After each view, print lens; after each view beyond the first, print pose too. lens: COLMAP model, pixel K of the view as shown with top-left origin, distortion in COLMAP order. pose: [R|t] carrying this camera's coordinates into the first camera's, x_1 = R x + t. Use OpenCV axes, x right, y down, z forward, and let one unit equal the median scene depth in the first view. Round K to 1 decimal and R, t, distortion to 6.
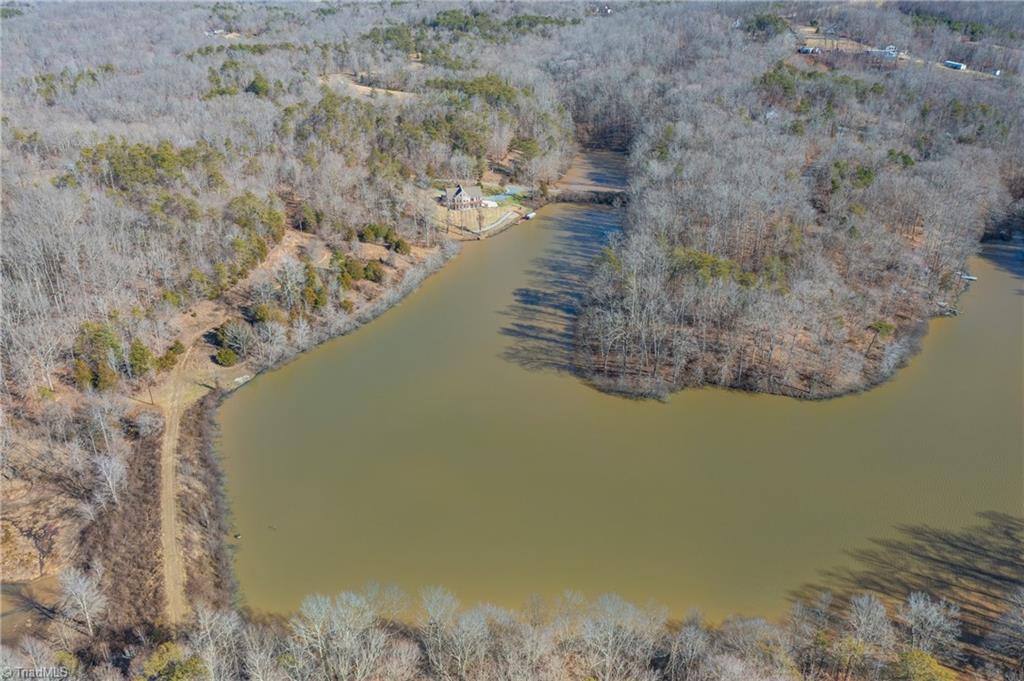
lens RADIAL K [[813.1, 0, 512.8], [0, 813.1, 340.4], [0, 0, 1]] dist [-0.013148, 0.012580]
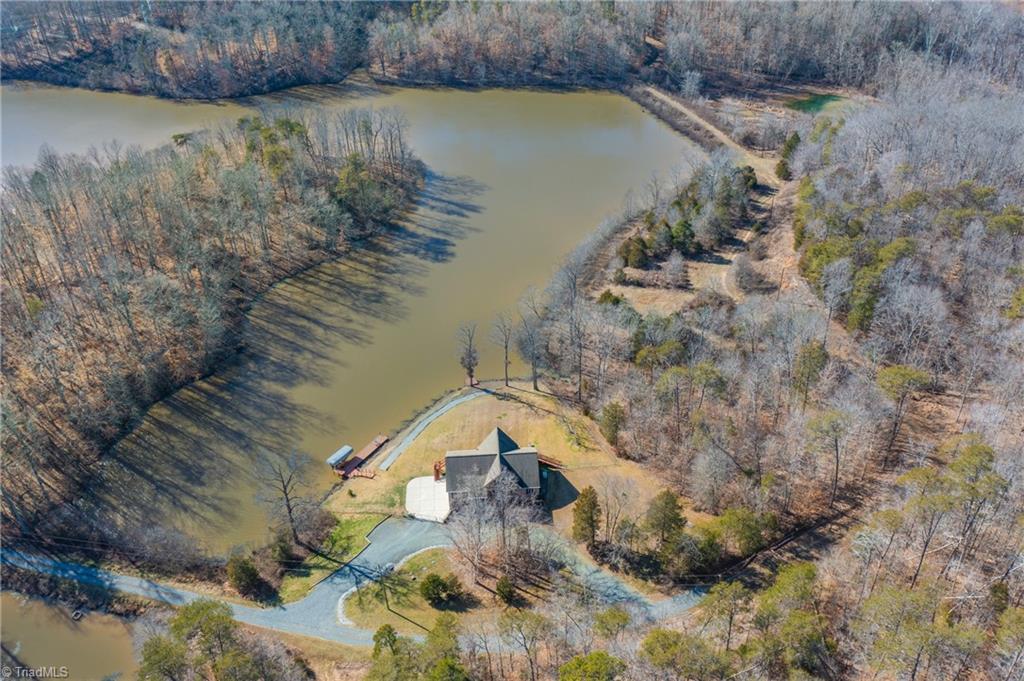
lens RADIAL K [[813.1, 0, 513.2], [0, 813.1, 340.9], [0, 0, 1]] dist [-0.013148, 0.012580]
pose [[-0.995271, -0.027980, 0.093023, -0.140588], [0.065165, 0.517862, 0.852979, -0.726592], [-0.072039, 0.855007, -0.513589, 1.551548]]
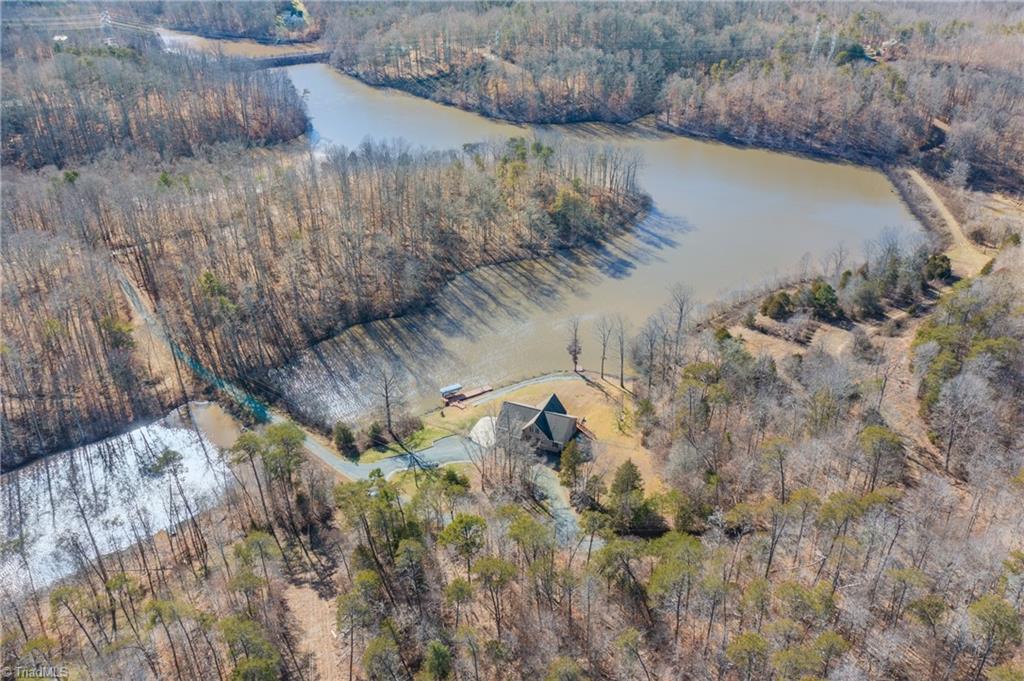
lens RADIAL K [[813.1, 0, 515.1], [0, 813.1, 342.3], [0, 0, 1]] dist [-0.013148, 0.012580]
pose [[-0.846698, -0.254746, 0.467126, -0.358454], [0.240021, 0.600661, 0.762624, -0.788478], [-0.474860, 0.757833, -0.447434, 1.610682]]
